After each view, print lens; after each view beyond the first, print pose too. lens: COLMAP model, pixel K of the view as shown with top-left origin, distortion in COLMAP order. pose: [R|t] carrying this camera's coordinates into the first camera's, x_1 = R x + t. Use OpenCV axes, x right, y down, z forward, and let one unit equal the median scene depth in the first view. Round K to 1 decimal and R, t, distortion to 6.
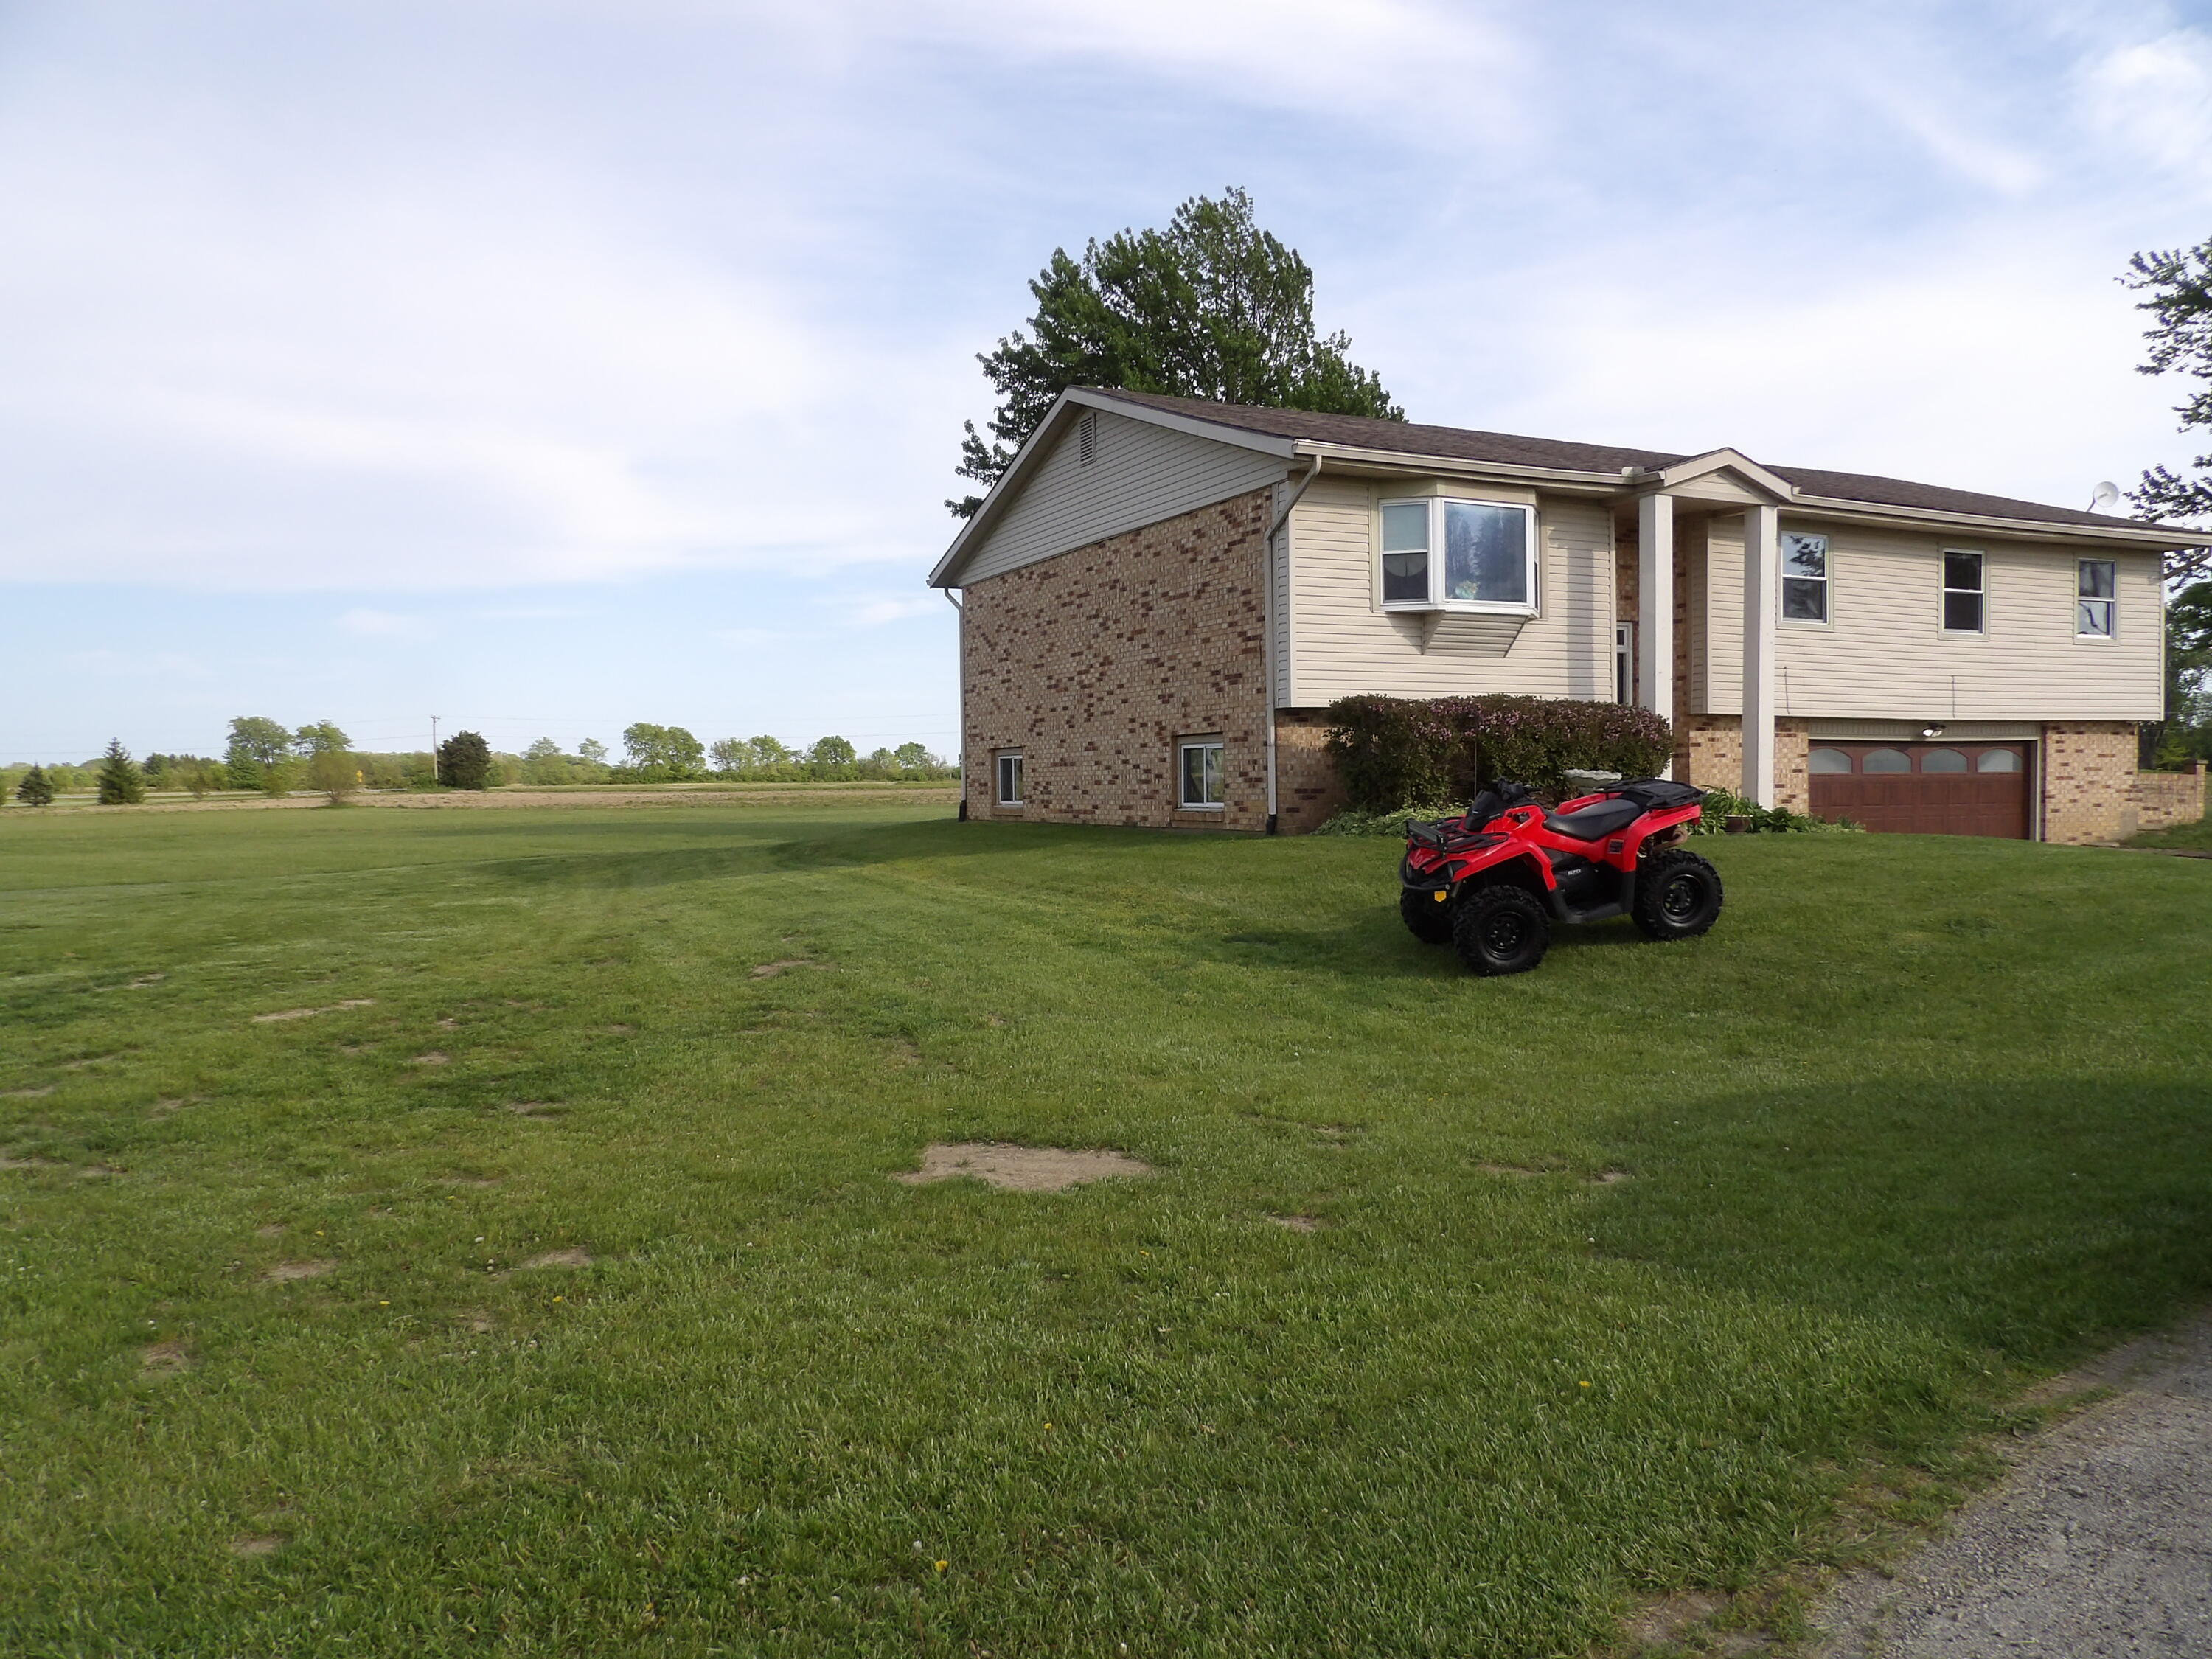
lens RADIAL K [[1599.7, 0, 1093.1], [0, 1599.7, 825.7], [0, 0, 1]] dist [-0.045515, 0.070588]
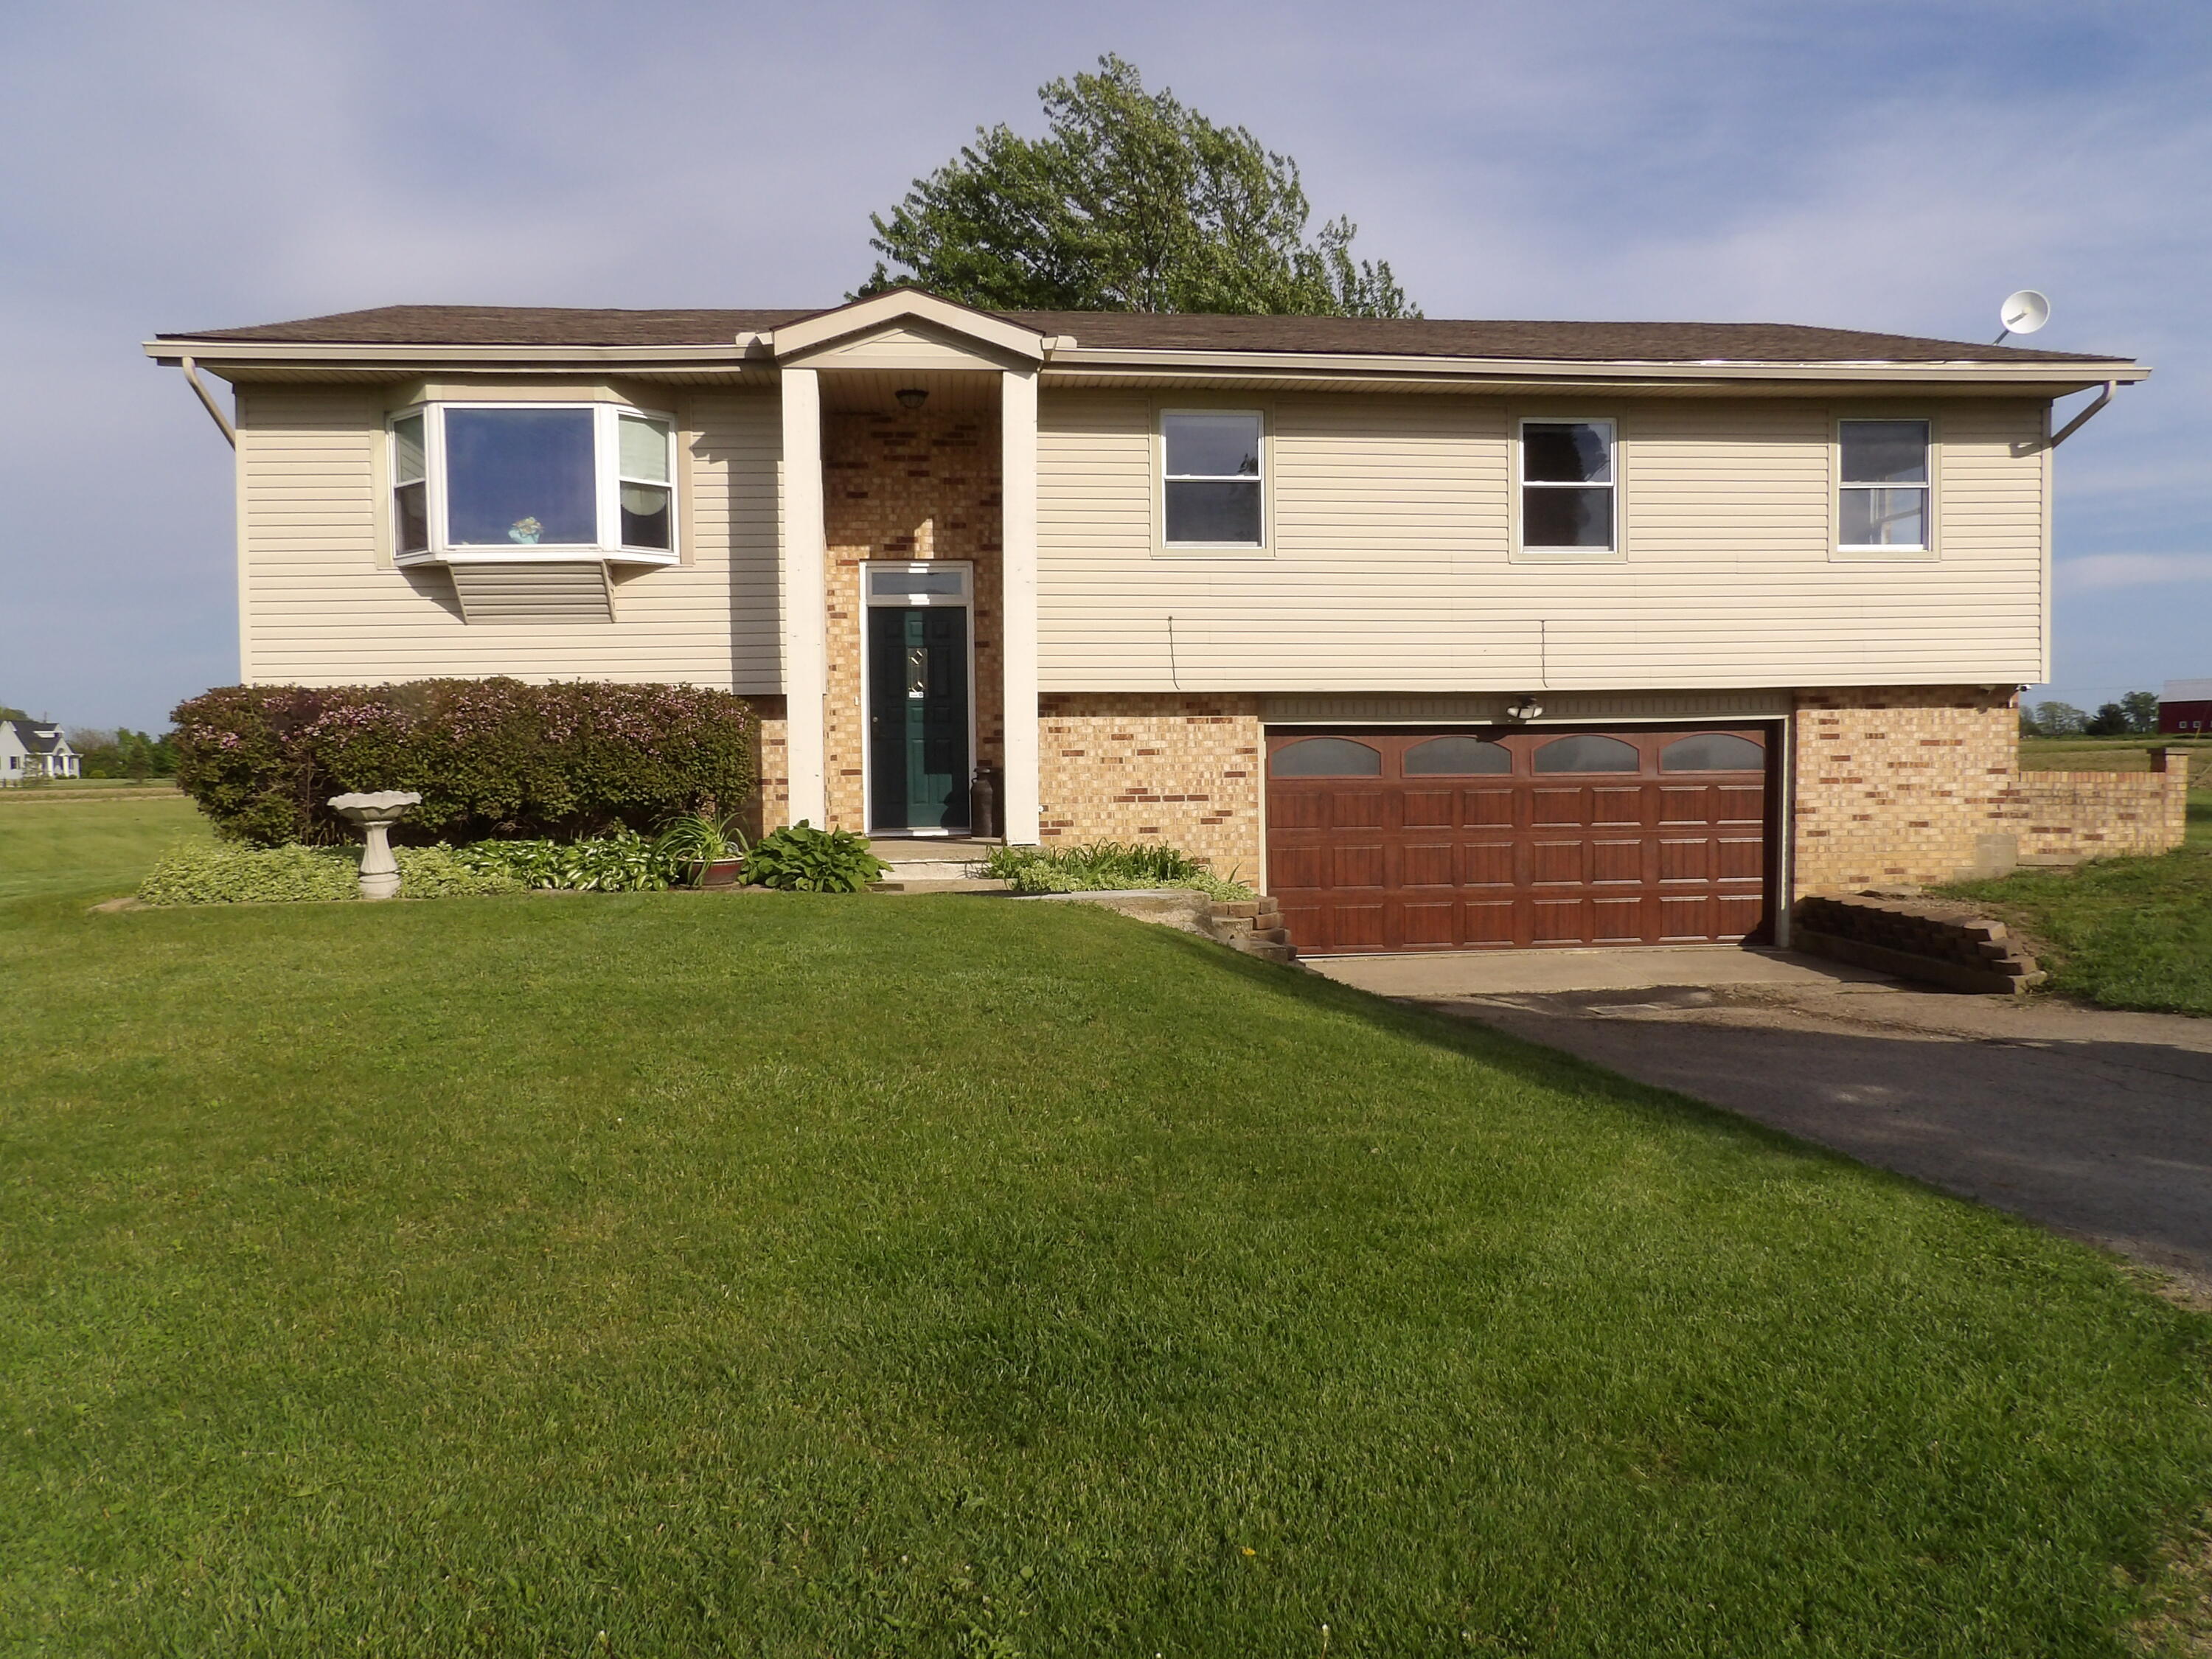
lens RADIAL K [[1599.7, 0, 1093.1], [0, 1599.7, 825.7], [0, 0, 1]] dist [-0.045515, 0.070588]
pose [[0.936438, 0.007570, -0.350753, 0.561815], [-0.003059, 0.999905, 0.013415, -0.020092], [0.350821, -0.011490, 0.936372, 0.327125]]
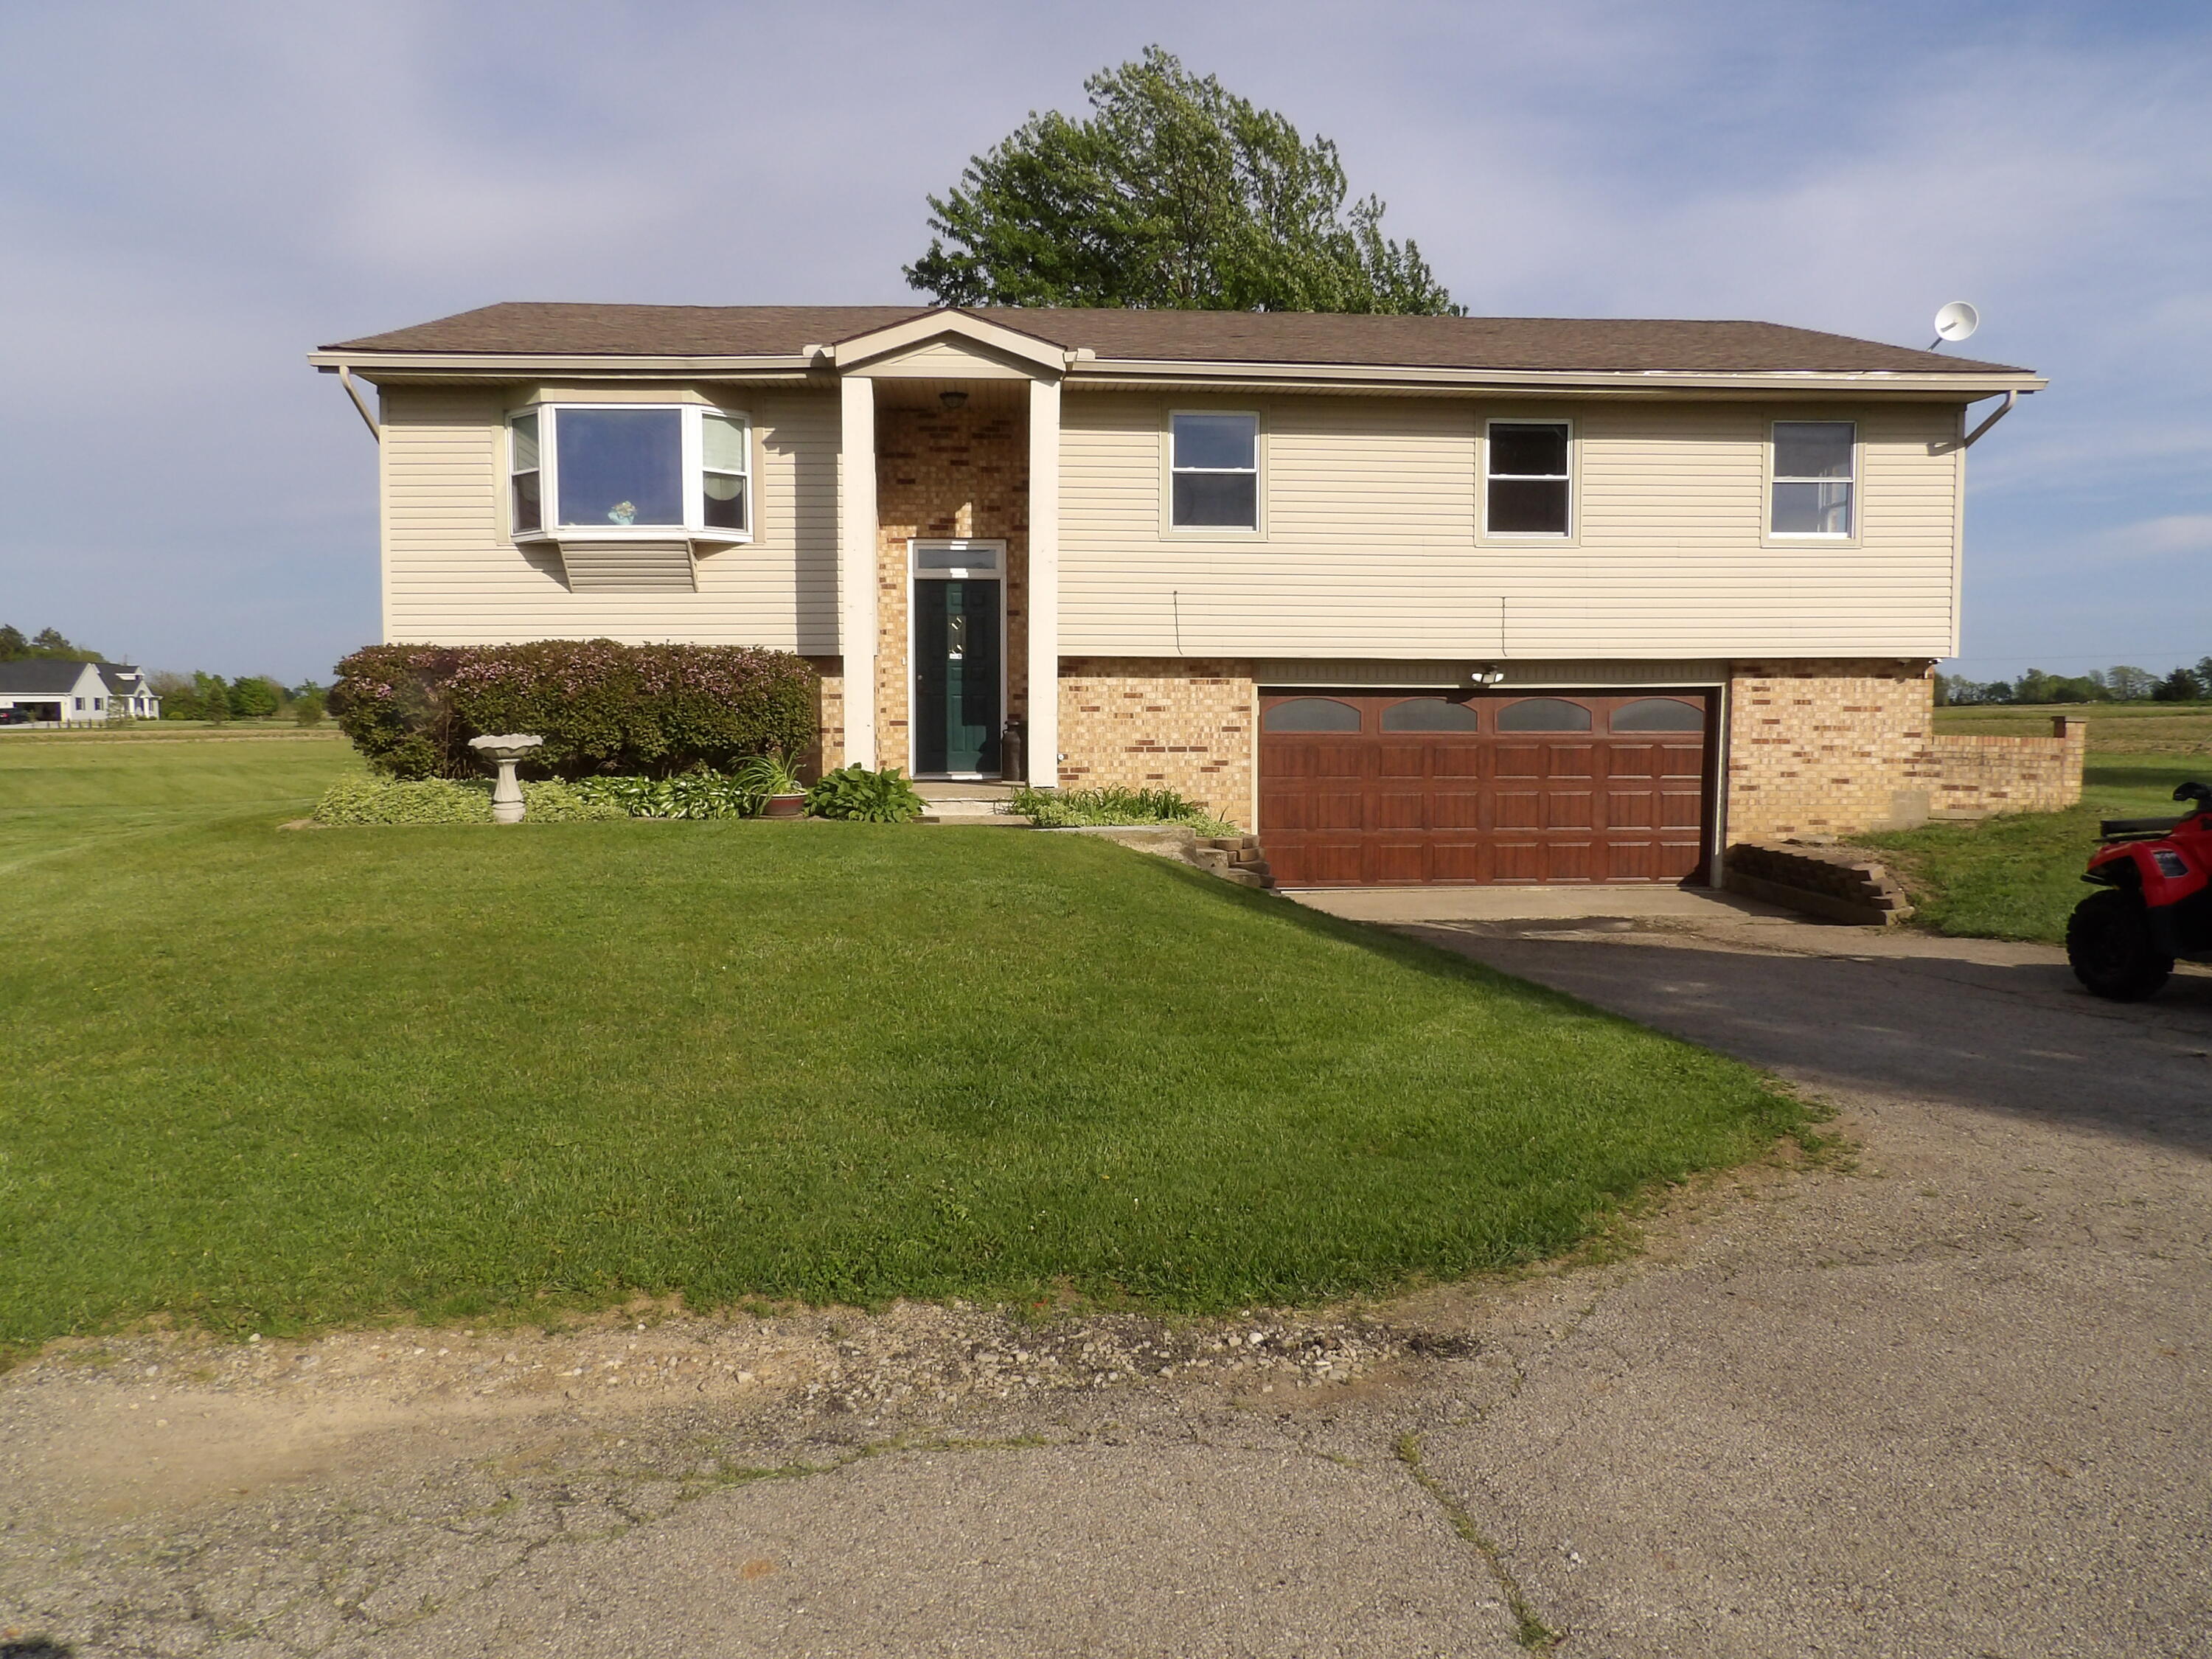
lens RADIAL K [[1599.7, 0, 1093.1], [0, 1599.7, 825.7], [0, 0, 1]] dist [-0.045515, 0.070588]
pose [[0.924006, 0.031203, -0.381103, 0.609573], [-0.016030, 0.998950, 0.042924, -0.018482], [0.382042, -0.033553, 0.923536, 0.248107]]
